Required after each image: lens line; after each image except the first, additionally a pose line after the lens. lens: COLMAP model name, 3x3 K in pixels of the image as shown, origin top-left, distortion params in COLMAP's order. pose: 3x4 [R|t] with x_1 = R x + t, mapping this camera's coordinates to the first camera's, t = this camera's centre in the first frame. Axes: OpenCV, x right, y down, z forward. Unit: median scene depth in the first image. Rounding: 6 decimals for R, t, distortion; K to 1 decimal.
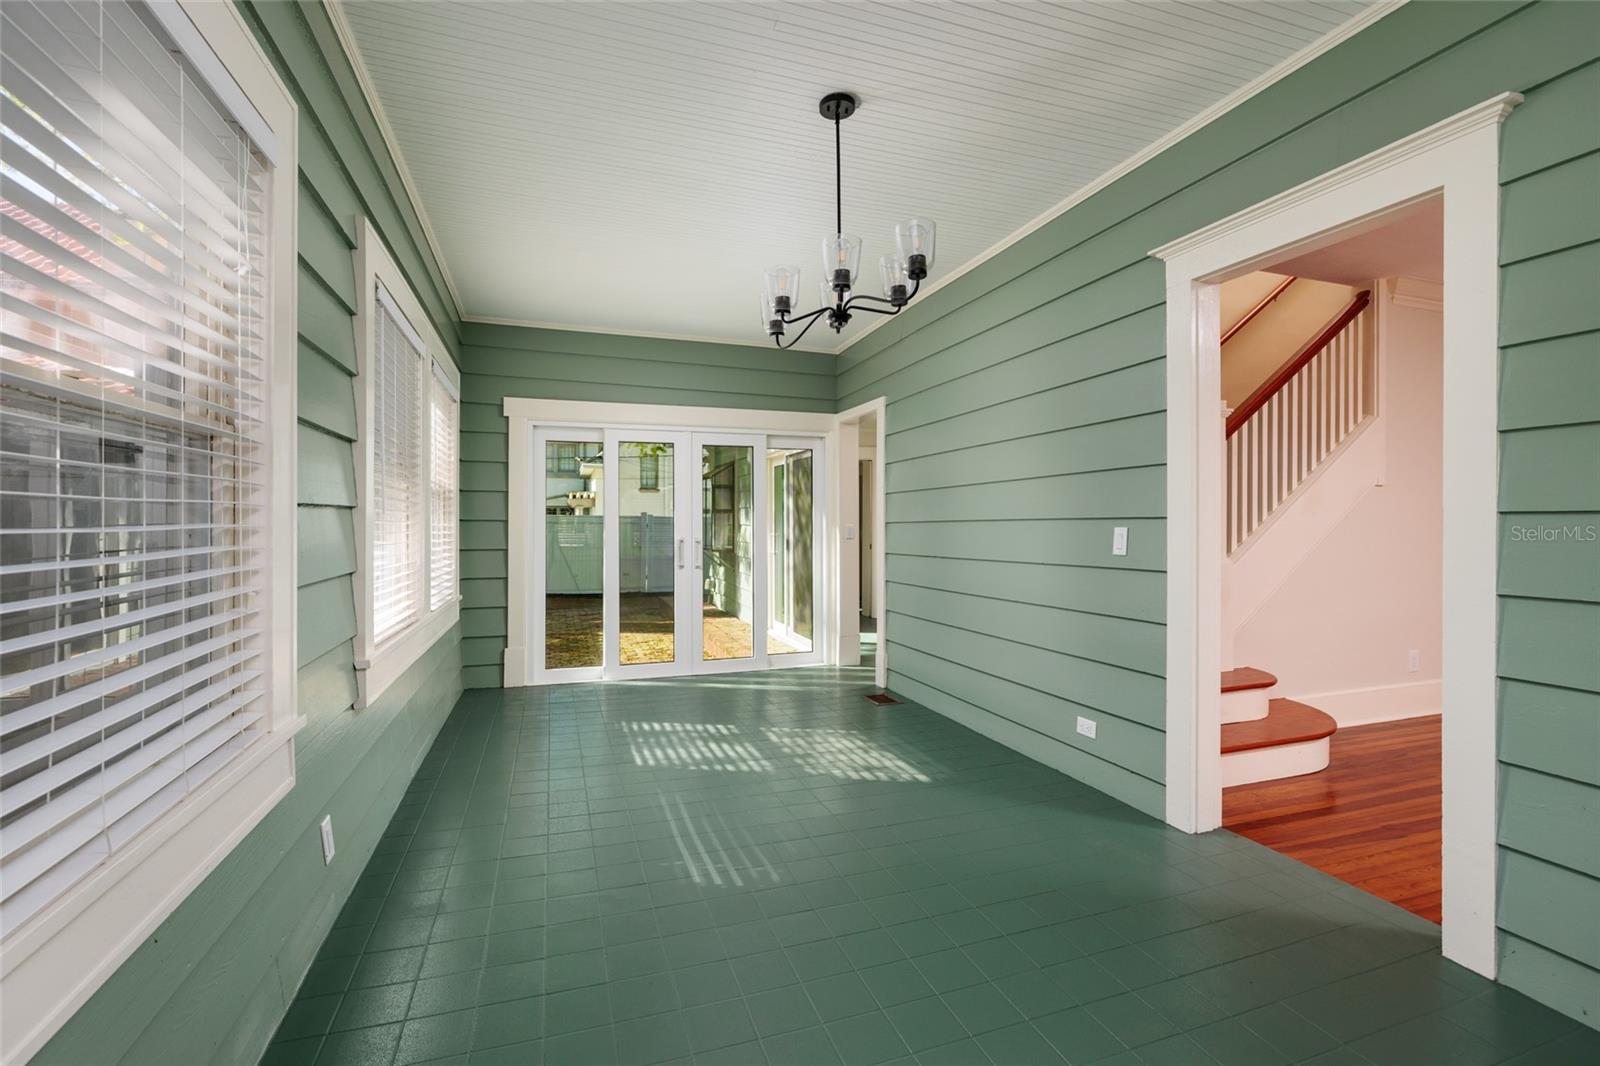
lens RADIAL K [[713.5, 0, 795.1], [0, 713.5, 527.3], [0, 0, 1]] dist [0.003995, 0.000599]
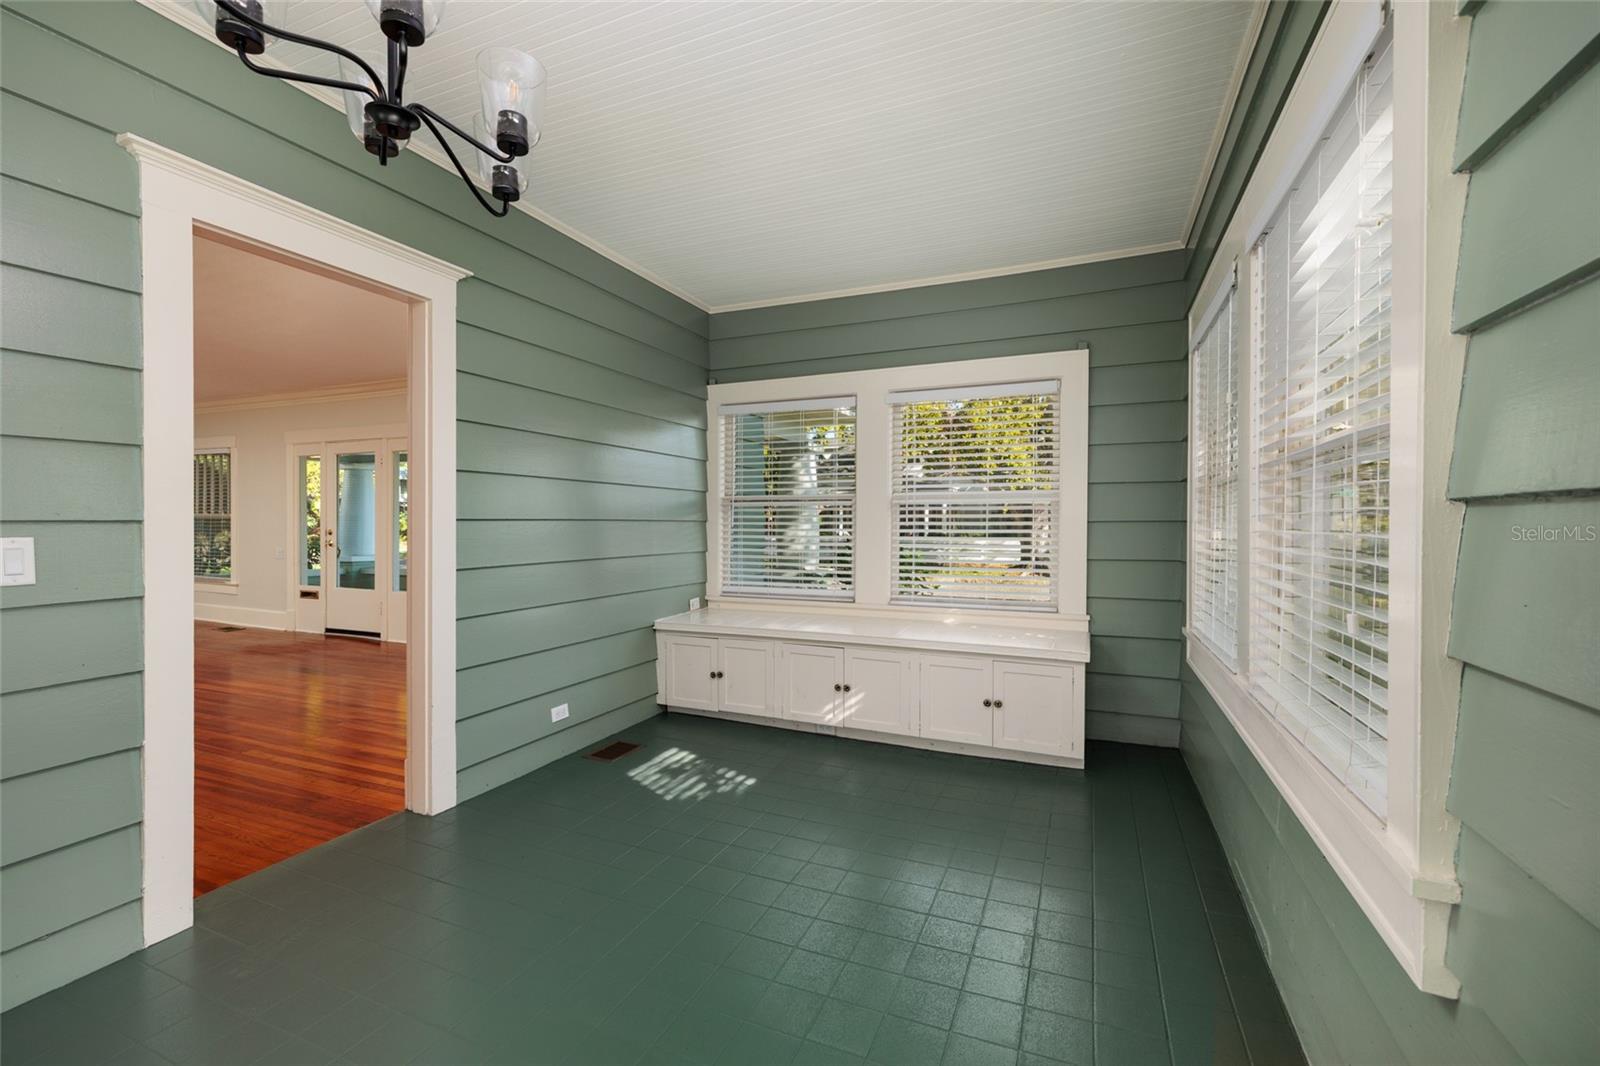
lens RADIAL K [[696.0, 0, 791.1], [0, 696.0, 534.0], [0, 0, 1]] dist [-0.003242, -0.000161]
pose [[-0.740684, -0.025396, 0.671374, -0.618429], [-0.010922, 0.999608, 0.025763, -0.039355], [-0.671765, 0.011750, -0.740671, 1.597627]]
